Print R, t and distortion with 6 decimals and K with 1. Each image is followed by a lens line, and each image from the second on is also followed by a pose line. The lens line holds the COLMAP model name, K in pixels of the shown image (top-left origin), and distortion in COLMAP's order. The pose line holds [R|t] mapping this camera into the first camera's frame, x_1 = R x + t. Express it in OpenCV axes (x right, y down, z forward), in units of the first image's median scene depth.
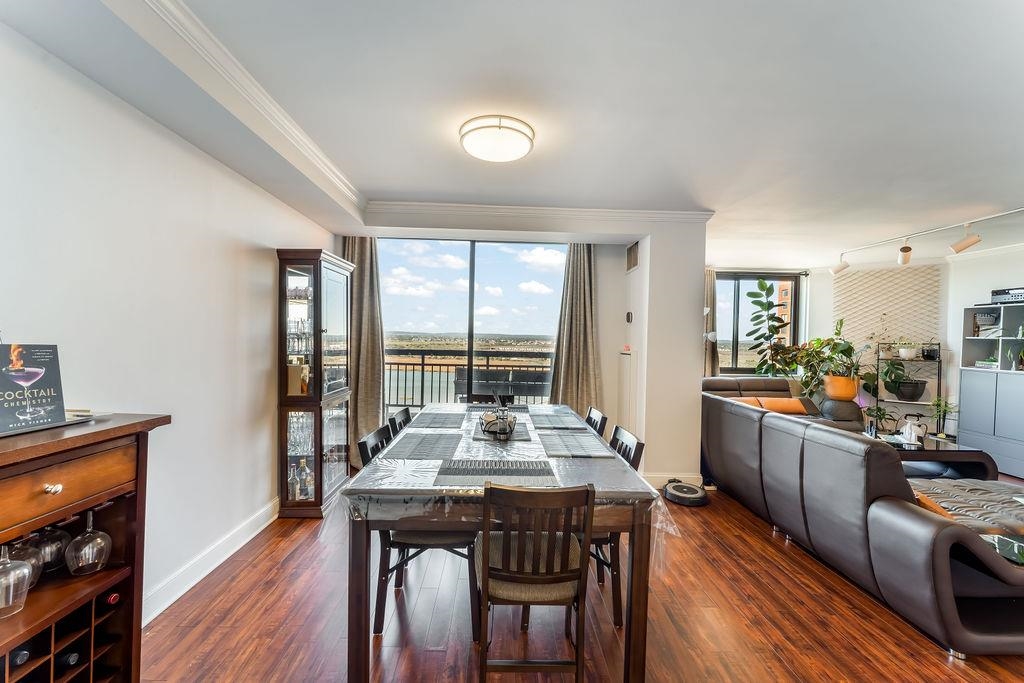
lens RADIAL K [[411.3, 0, 511.2], [0, 411.3, 343.6], [0, 0, 1]] dist [-0.000174, -0.000136]
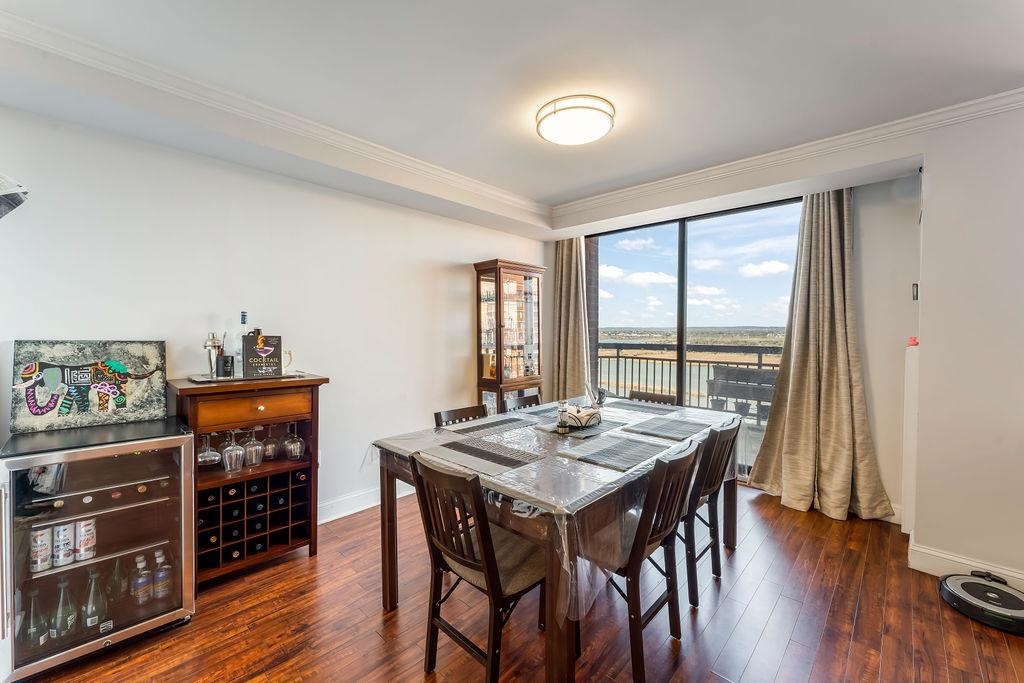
lens RADIAL K [[413.5, 0, 512.0], [0, 413.5, 341.5], [0, 0, 1]] dist [0.003993, 0.000242]
pose [[0.703630, 0.000459, -0.710566, 0.430128], [0.001797, 0.999995, 0.002425, 0.011079], [0.710564, -0.002983, 0.703626, 0.169570]]
